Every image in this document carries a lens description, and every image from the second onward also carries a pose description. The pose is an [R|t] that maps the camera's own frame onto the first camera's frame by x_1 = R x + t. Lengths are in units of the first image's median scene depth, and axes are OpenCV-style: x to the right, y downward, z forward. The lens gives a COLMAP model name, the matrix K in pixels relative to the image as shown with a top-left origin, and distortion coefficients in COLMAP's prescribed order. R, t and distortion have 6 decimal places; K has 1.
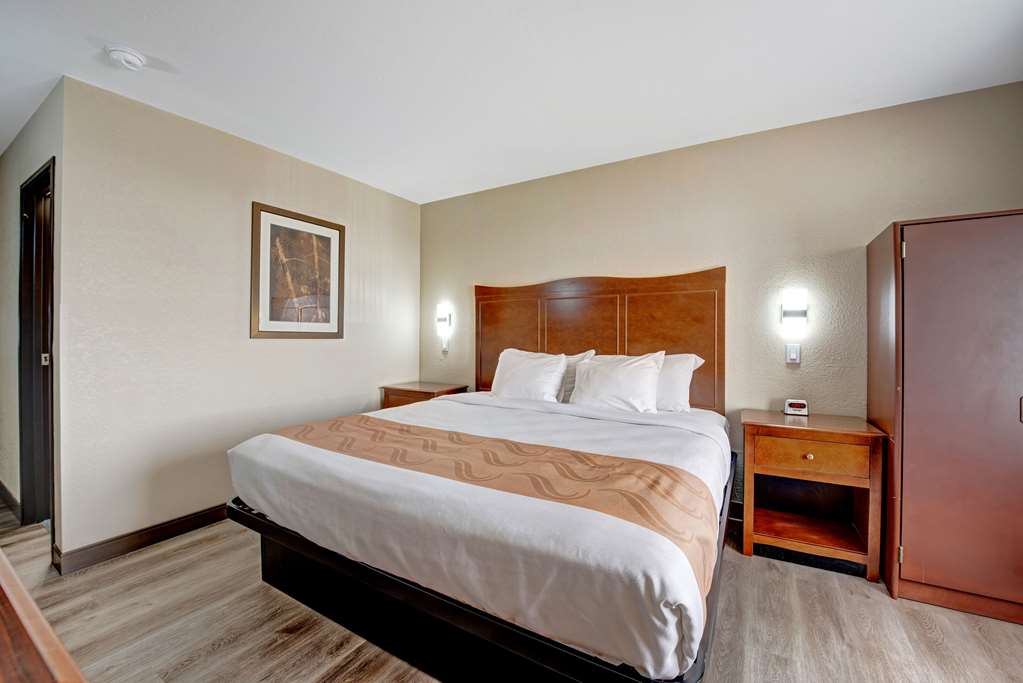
lens RADIAL K [[414.8, 0, 513.2], [0, 414.8, 333.2], [0, 0, 1]] dist [-0.014556, 0.000020]
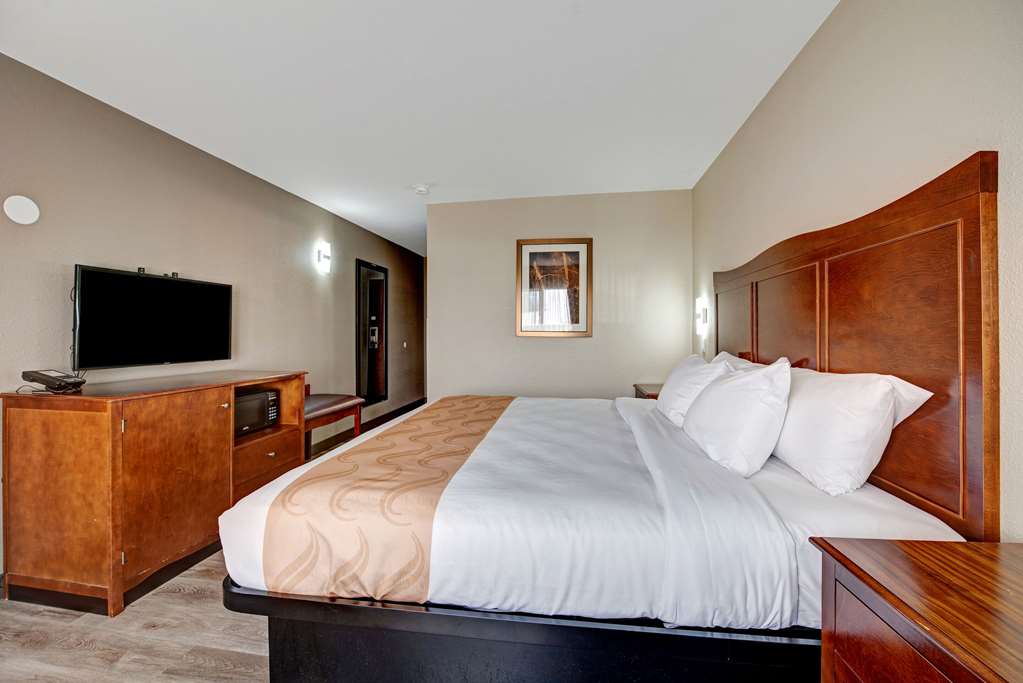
lens RADIAL K [[414.8, 0, 513.2], [0, 414.8, 333.2], [0, 0, 1]] dist [-0.014556, 0.000020]
pose [[0.368677, -0.002201, -0.929555, 0.664381], [-0.000555, 0.999996, -0.002588, 0.005473], [0.929558, 0.001470, 0.368674, 0.447259]]
